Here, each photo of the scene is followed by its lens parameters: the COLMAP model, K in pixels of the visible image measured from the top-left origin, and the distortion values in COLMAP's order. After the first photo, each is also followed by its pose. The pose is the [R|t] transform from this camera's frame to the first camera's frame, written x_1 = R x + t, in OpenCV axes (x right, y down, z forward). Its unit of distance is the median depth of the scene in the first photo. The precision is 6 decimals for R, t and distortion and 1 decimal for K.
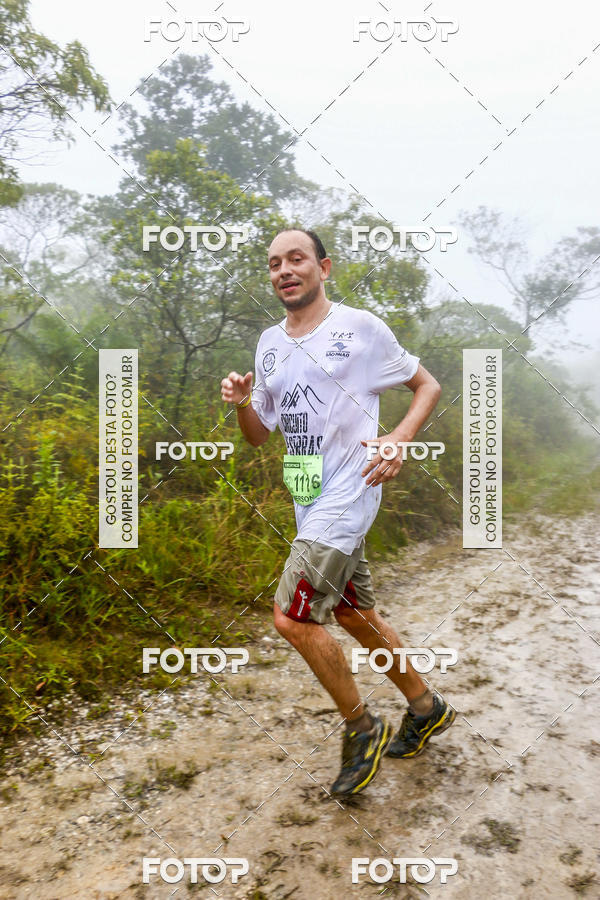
lens RADIAL K [[821.3, 0, 302.3], [0, 821.3, 452.0], [0, 0, 1]] dist [-0.155638, 0.206044]
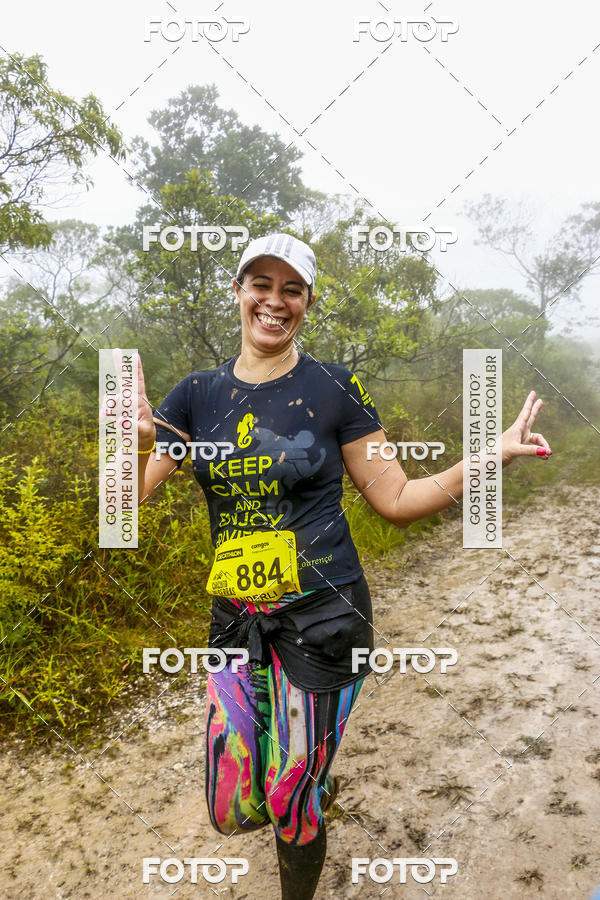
lens RADIAL K [[815.6, 0, 296.4], [0, 815.6, 449.2], [0, 0, 1]] dist [-0.156600, 0.196281]
pose [[0.993891, -0.099598, -0.047558, 0.000933], [0.099191, 0.995009, -0.010855, 0.017280], [0.048402, 0.006072, 0.998809, -0.116927]]
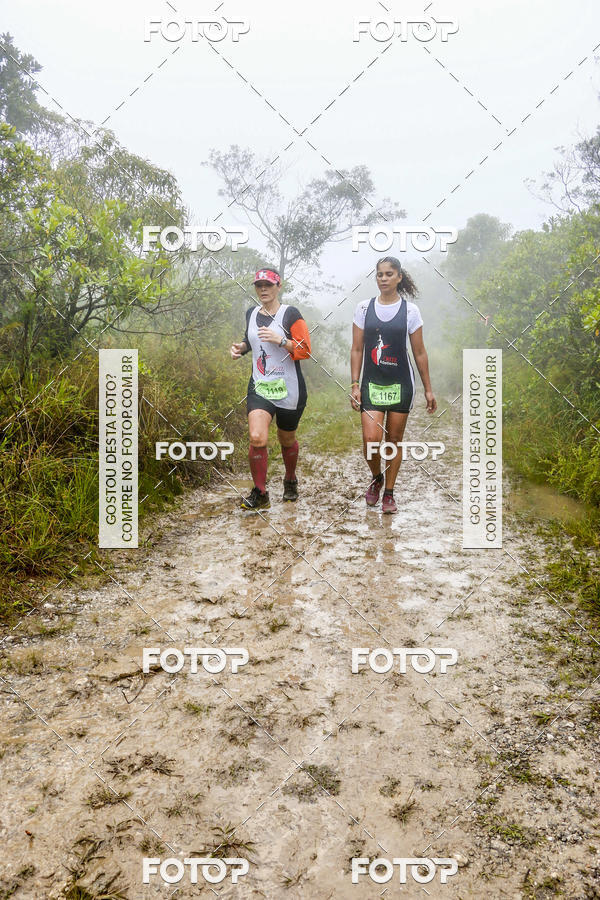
lens RADIAL K [[825.2, 0, 302.0], [0, 825.2, 454.0], [0, 0, 1]] dist [-0.155081, 0.206866]
pose [[0.955983, -0.063187, 0.286539, -0.023322], [0.043757, 0.996319, 0.073719, 0.002919], [-0.290142, -0.057936, 0.955228, 0.049914]]
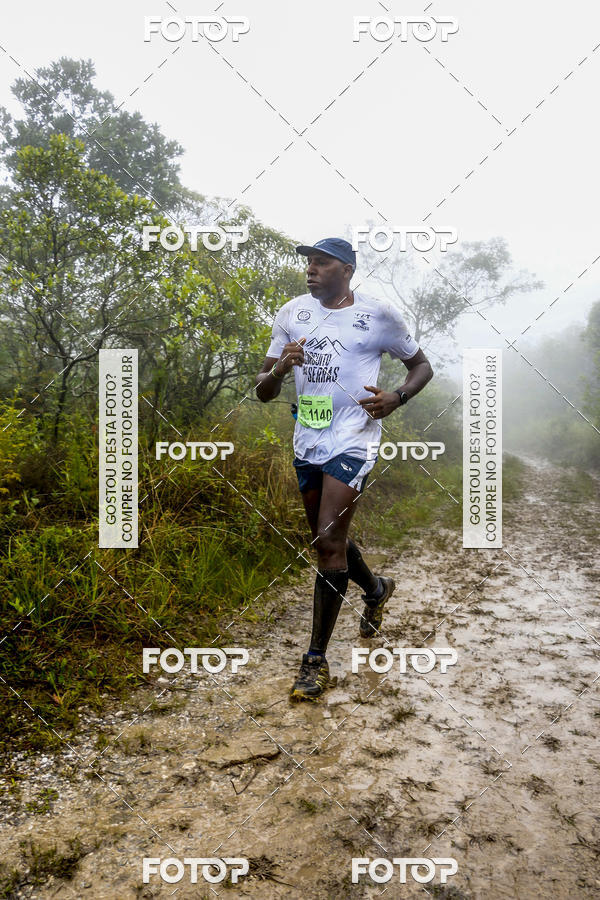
lens RADIAL K [[827.2, 0, 304.9], [0, 827.2, 450.2], [0, 0, 1]] dist [-0.156810, 0.210032]
pose [[0.990279, -0.028880, 0.136063, -0.003583], [0.032616, 0.999147, -0.025313, 0.008302], [-0.135216, 0.029505, 0.990377, 0.104686]]
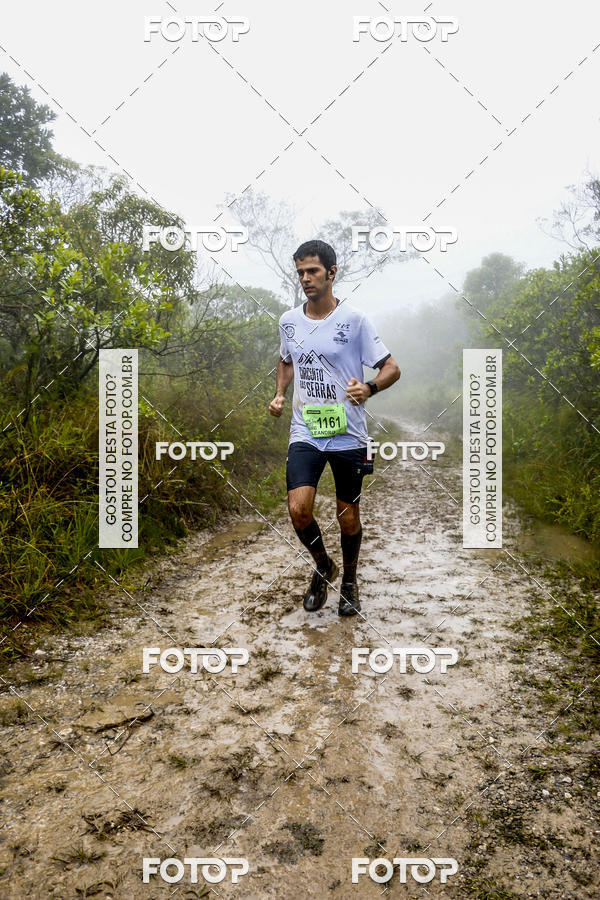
lens RADIAL K [[826.4, 0, 304.8], [0, 826.4, 448.3], [0, 0, 1]] dist [-0.161515, 0.216913]
pose [[0.961271, -0.053778, 0.270309, 0.010877], [0.050657, 0.998544, 0.018515, 0.000195], [-0.270911, -0.004105, 0.962596, 0.054611]]
